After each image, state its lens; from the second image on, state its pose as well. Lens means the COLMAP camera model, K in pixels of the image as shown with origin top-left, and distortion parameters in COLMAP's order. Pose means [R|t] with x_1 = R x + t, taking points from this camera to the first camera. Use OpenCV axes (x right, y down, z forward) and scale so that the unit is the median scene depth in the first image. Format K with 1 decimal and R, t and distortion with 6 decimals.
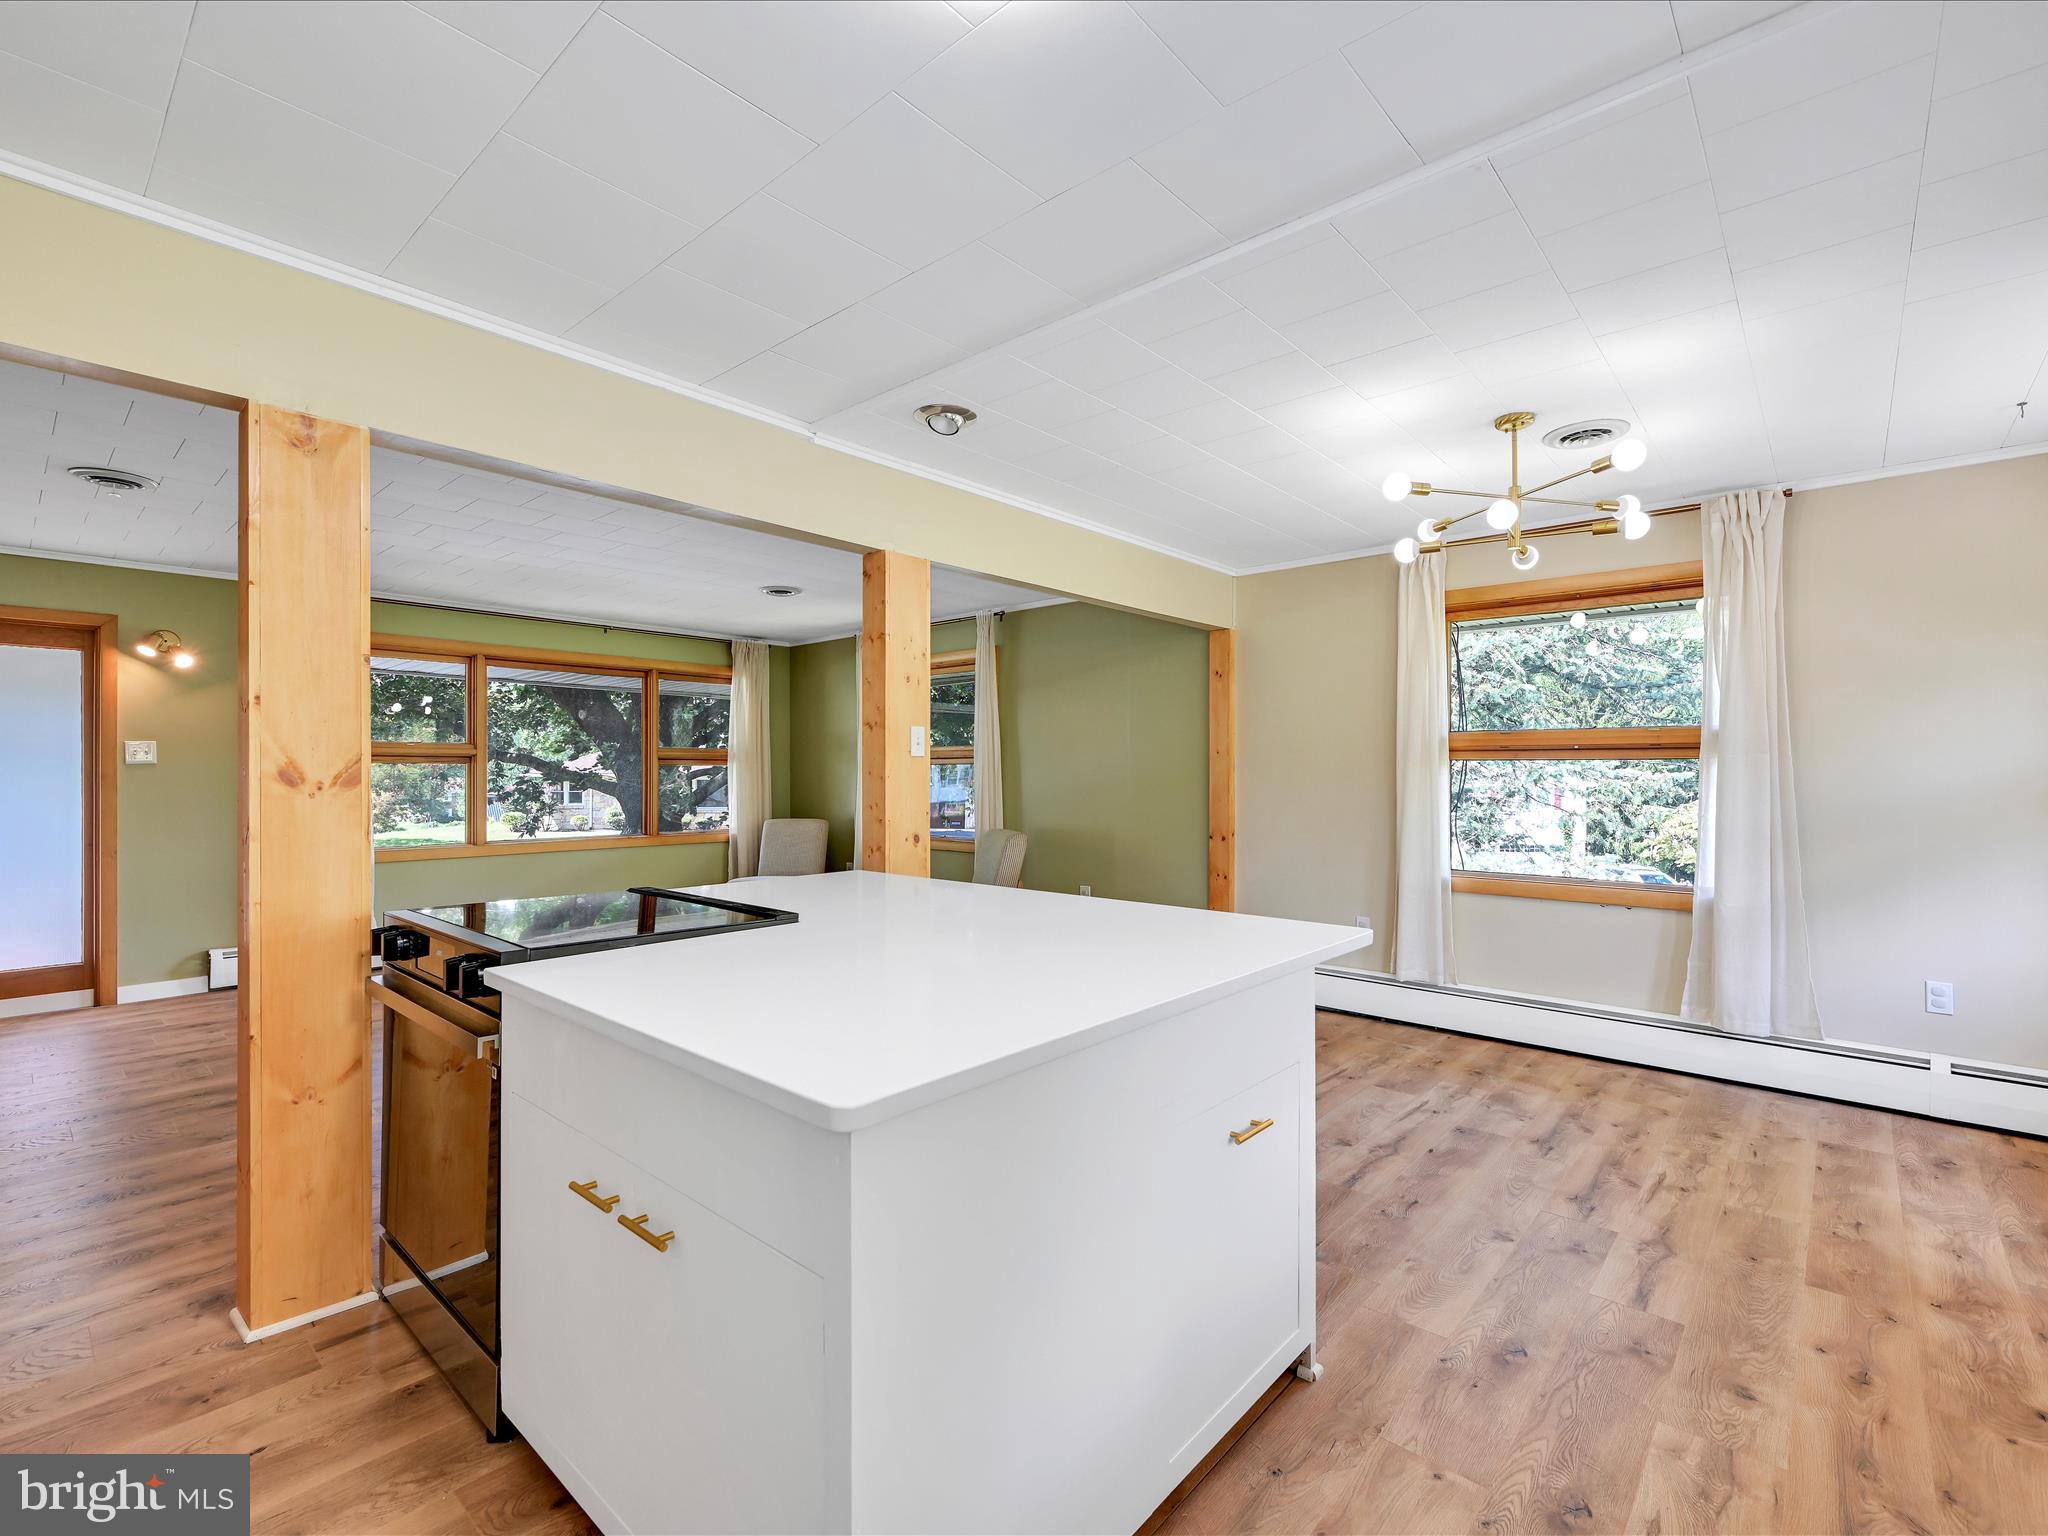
lens RADIAL K [[929.1, 0, 1033.6], [0, 929.1, 767.4], [0, 0, 1]] dist [0.000574, -0.001243]
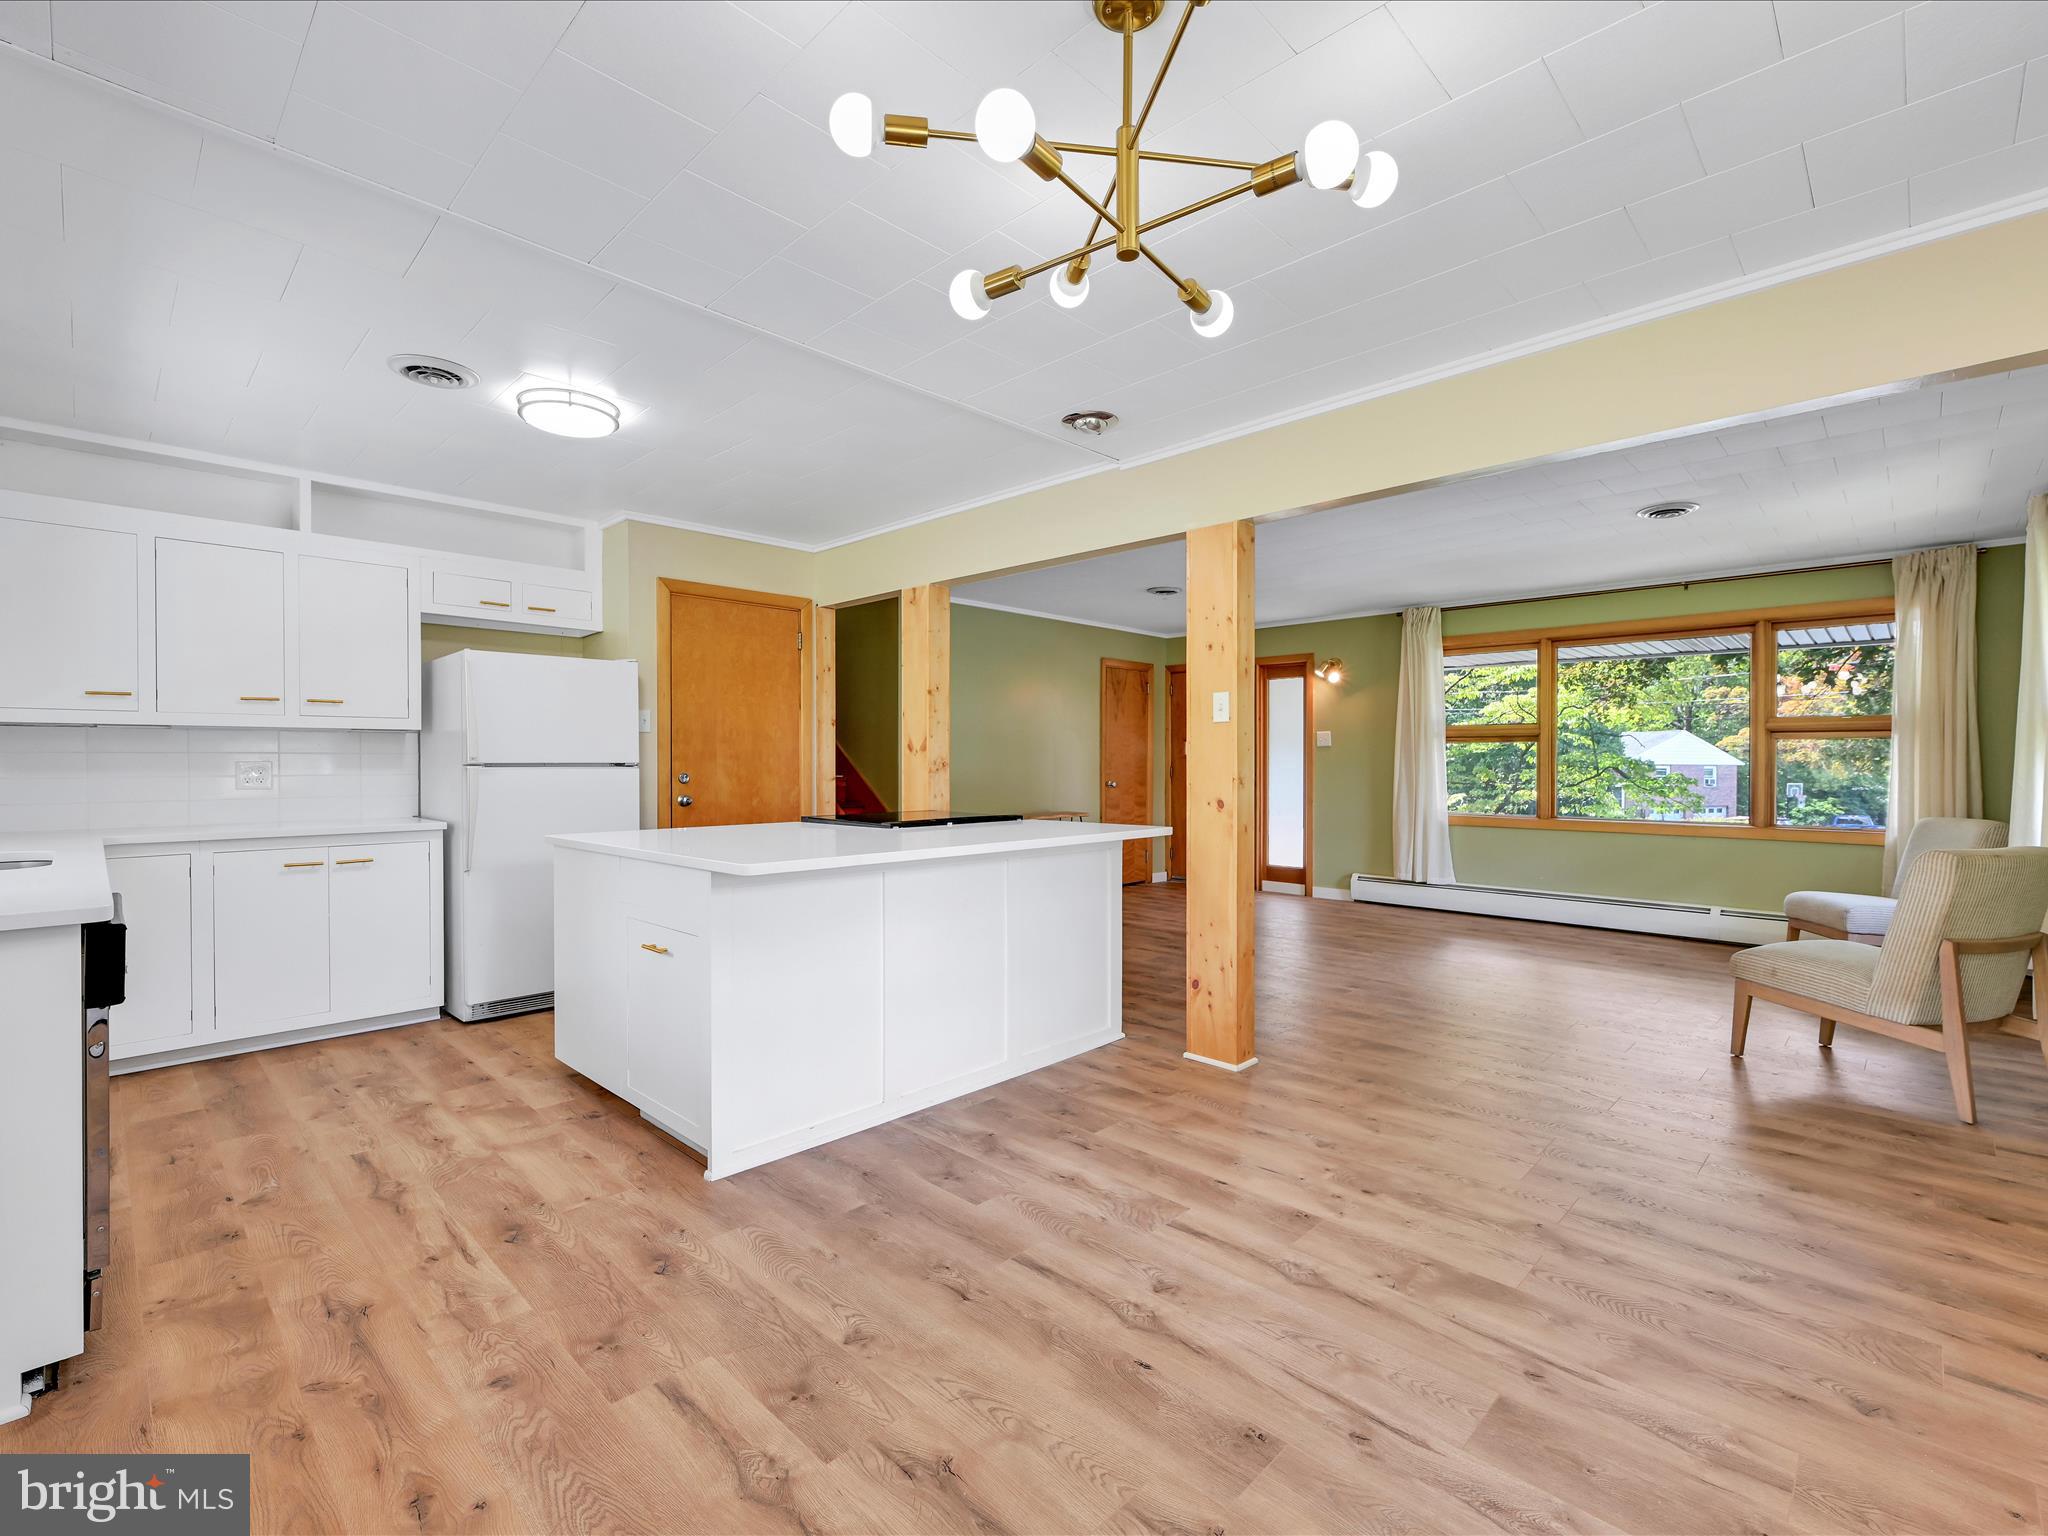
lens RADIAL K [[929.1, 0, 1023.9], [0, 929.1, 768.5], [0, 0, 1]] dist [0.000574, -0.001243]
pose [[-0.059747, 0.005161, -0.998200, 0.771075], [0.007082, 0.999964, 0.004746, 0.027762], [0.998188, -0.006786, -0.059781, 0.735027]]
